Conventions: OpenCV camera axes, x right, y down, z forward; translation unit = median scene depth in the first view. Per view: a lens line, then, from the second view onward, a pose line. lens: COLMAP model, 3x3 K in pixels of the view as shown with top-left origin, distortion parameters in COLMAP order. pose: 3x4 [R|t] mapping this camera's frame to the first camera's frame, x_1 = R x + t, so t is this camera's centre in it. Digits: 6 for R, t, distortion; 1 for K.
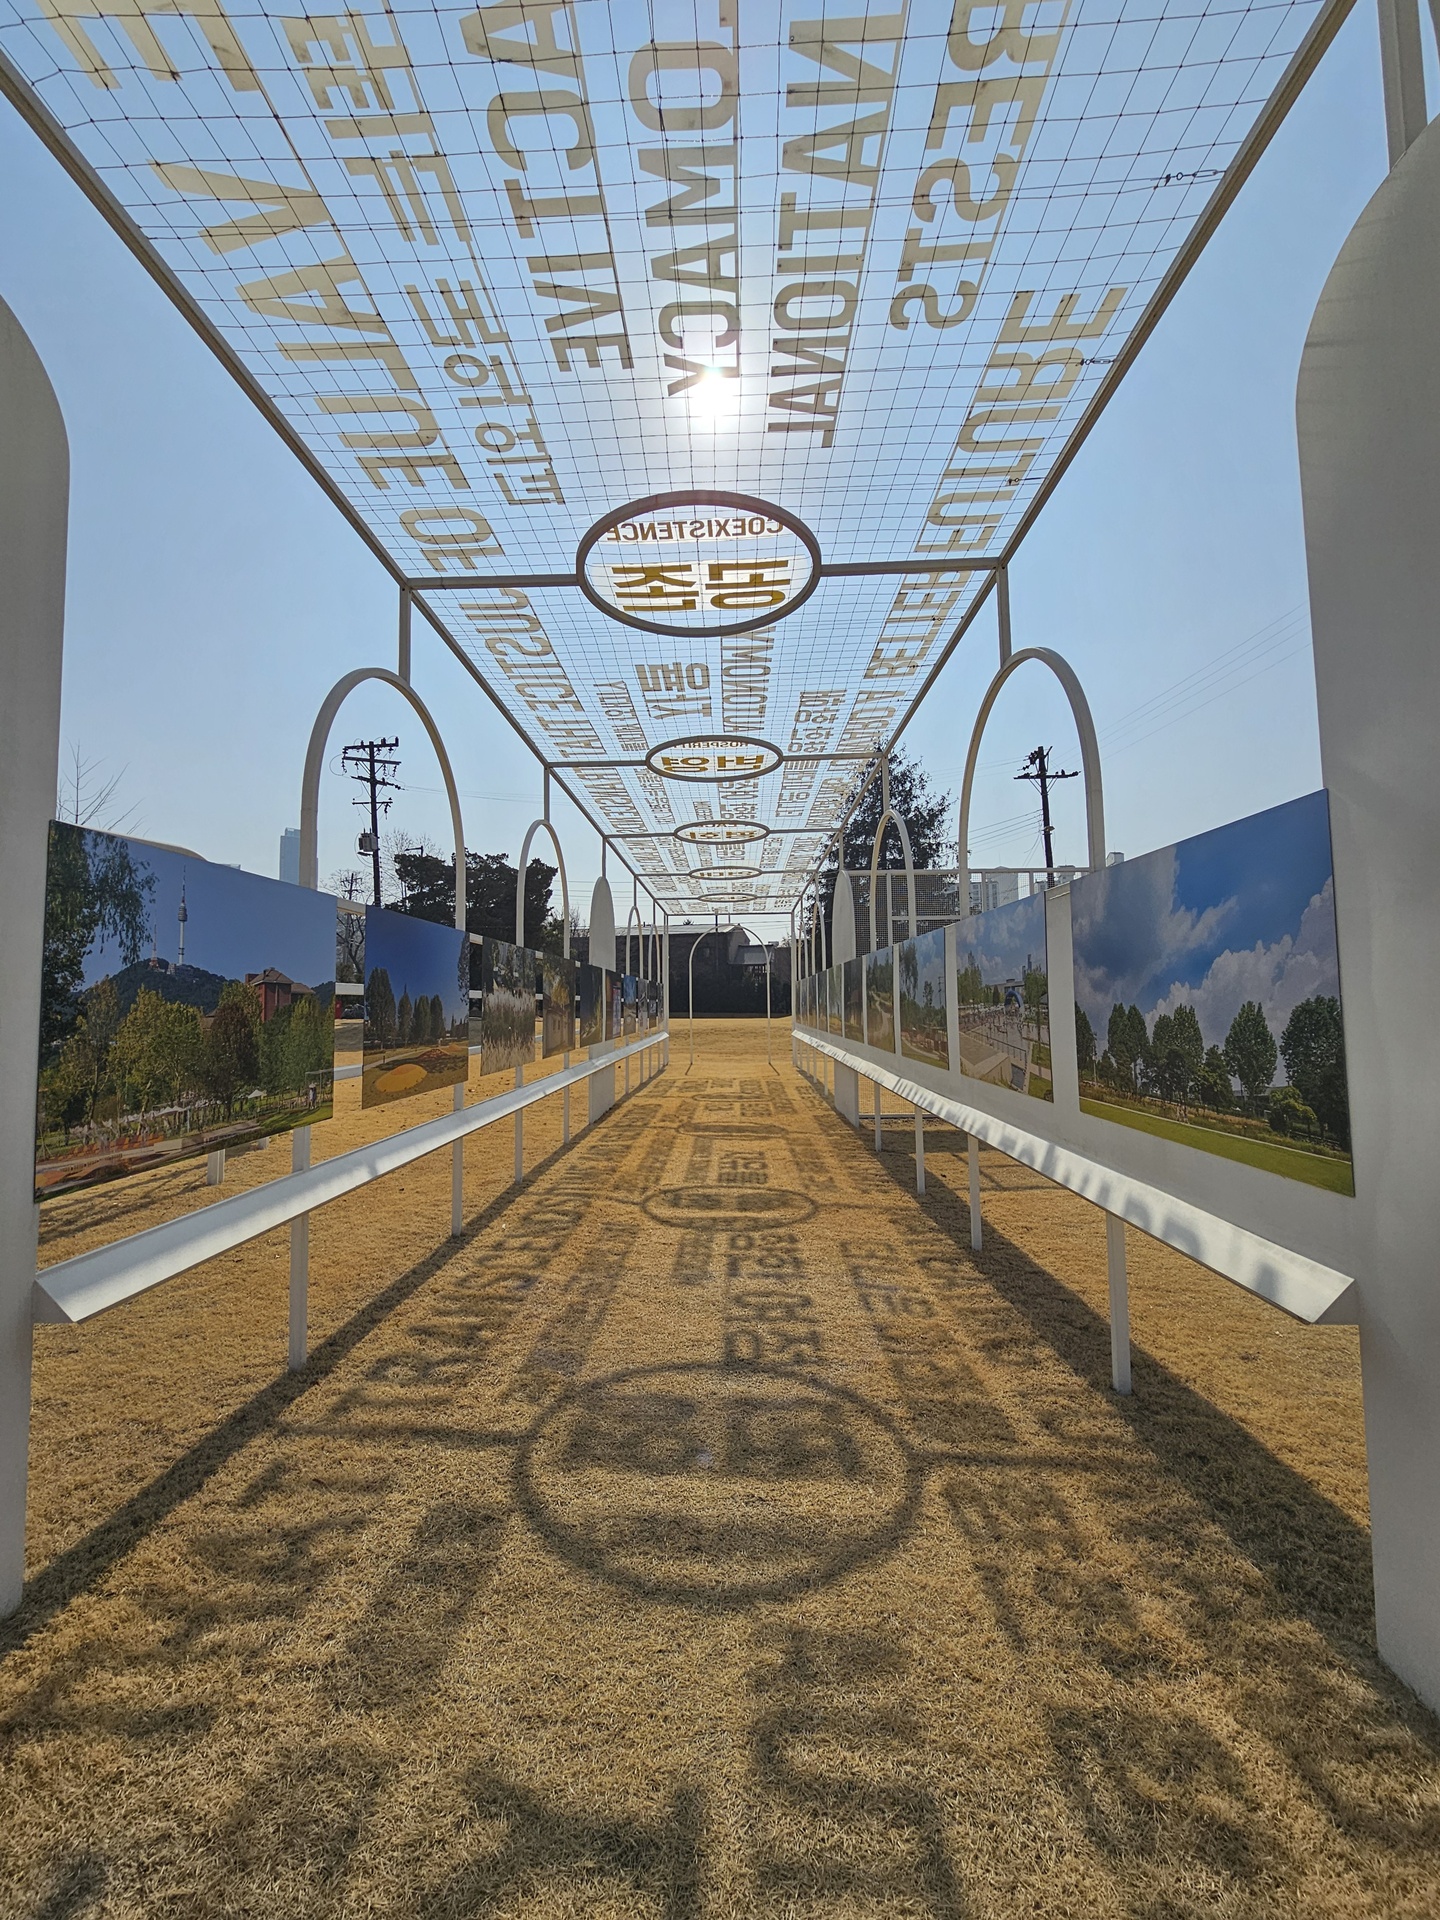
lens RADIAL K [[782.4, 0, 709.7], [0, 782.4, 963.2], [0, 0, 1]] dist [-0.010029, 0.000331]
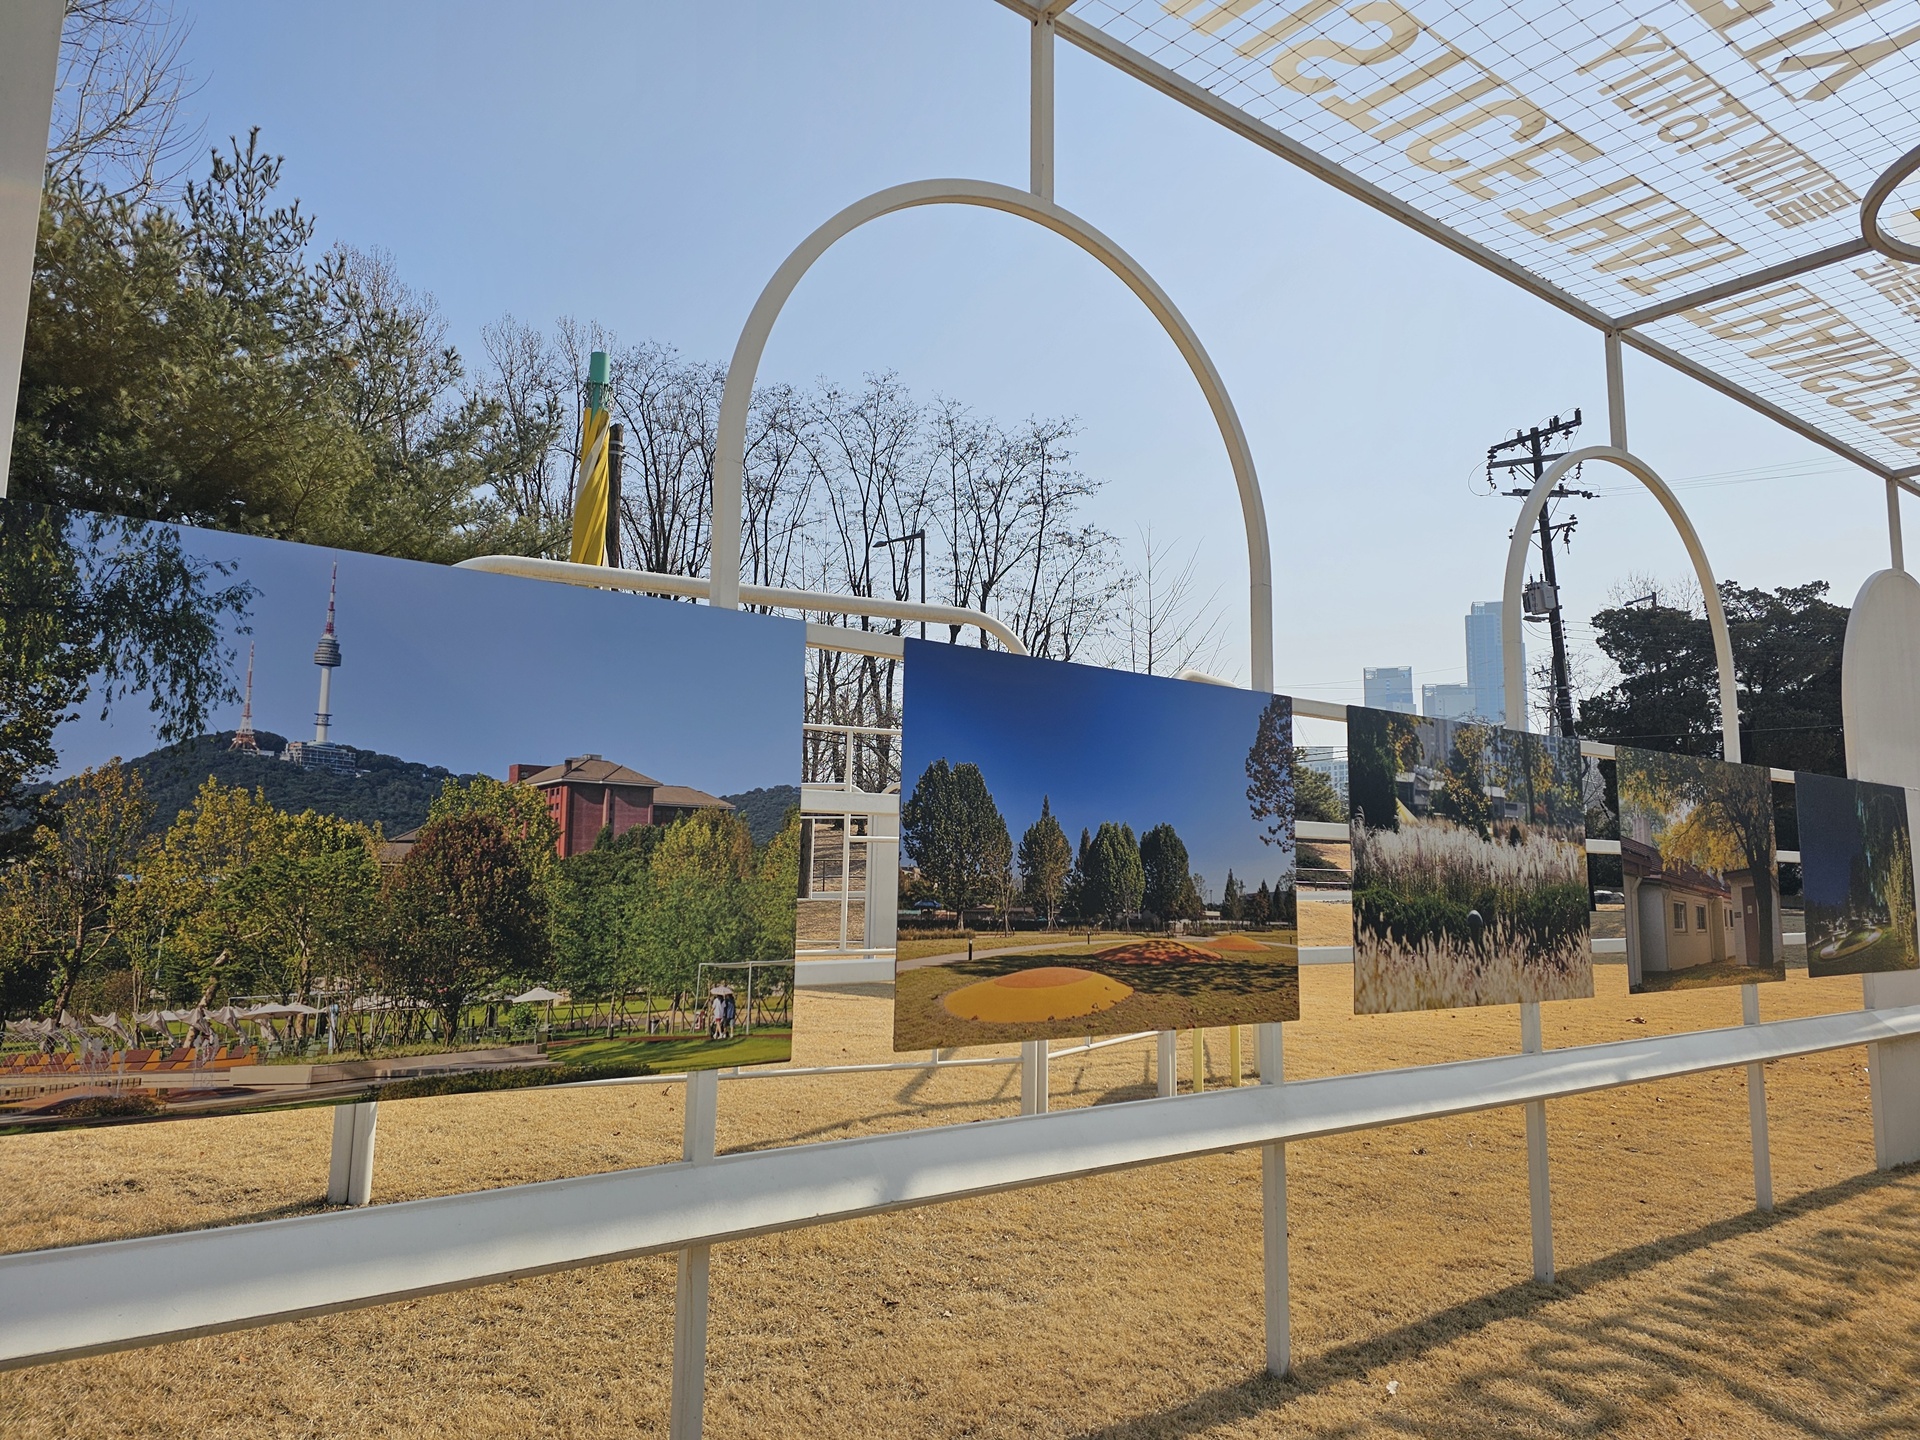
lens RADIAL K [[1284.4, 0, 961.1], [0, 1284.4, 706.4], [0, 0, 1]] dist [0.033390, -0.022260]
pose [[0.638147, -0.082045, -0.765530, 0.248299], [0.020521, 0.995765, -0.089614, 0.052350], [0.769641, 0.041478, 0.637129, 0.593951]]
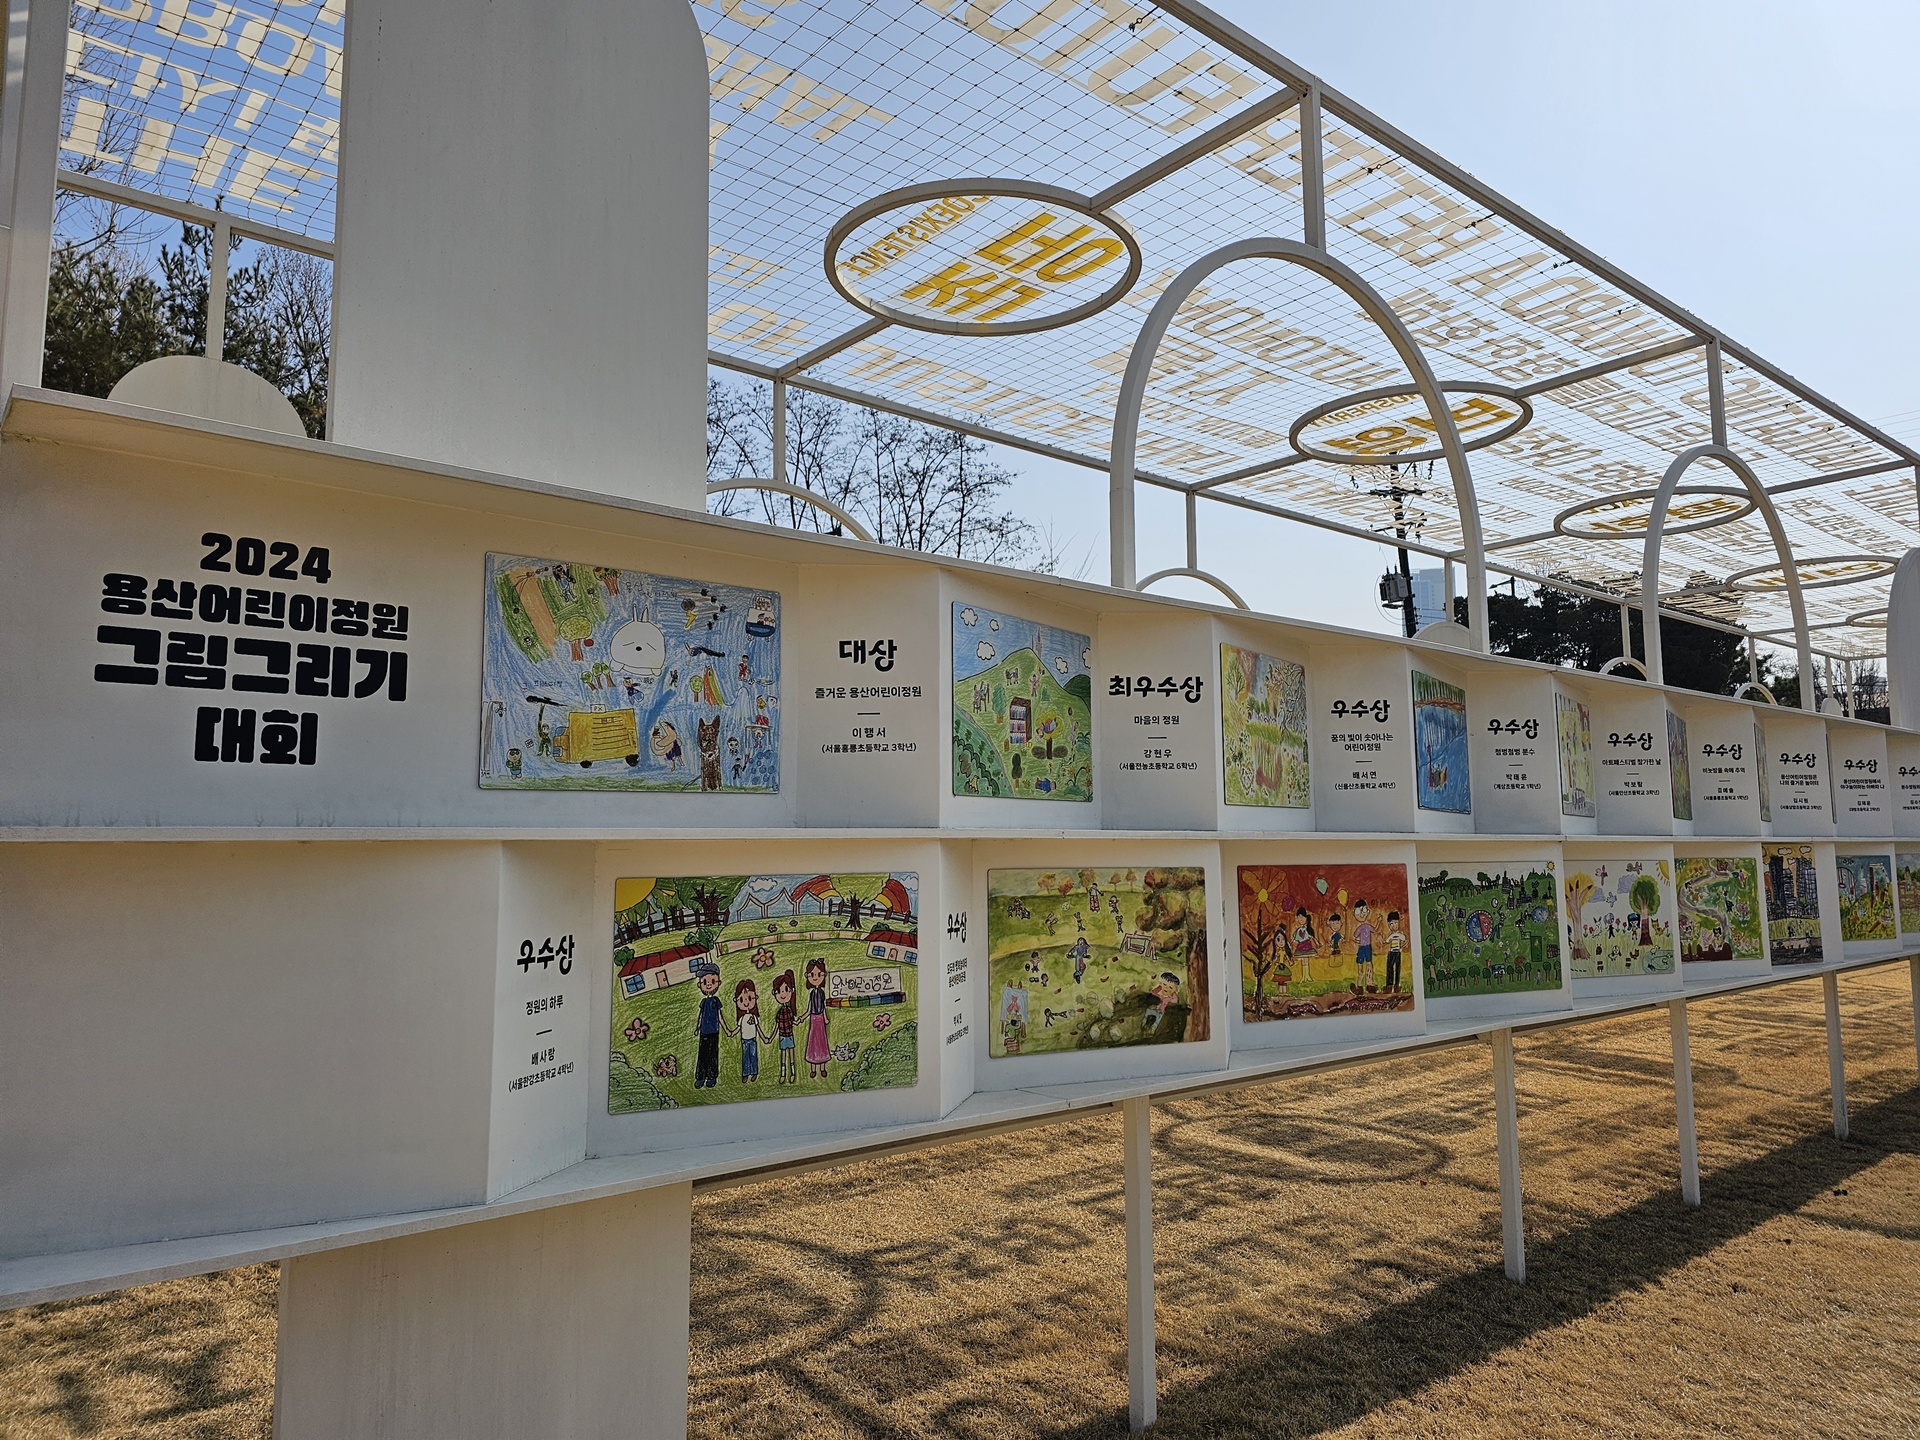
lens RADIAL K [[1284.4, 0, 958.8], [0, 1284.4, 713.7], [0, 0, 1]] dist [0.033390, -0.022260]
pose [[0.669617, -0.068186, -0.739570, 1.174391], [0.033359, 0.997533, -0.061765, 0.033295], [0.741957, 0.016688, 0.670240, 0.173906]]
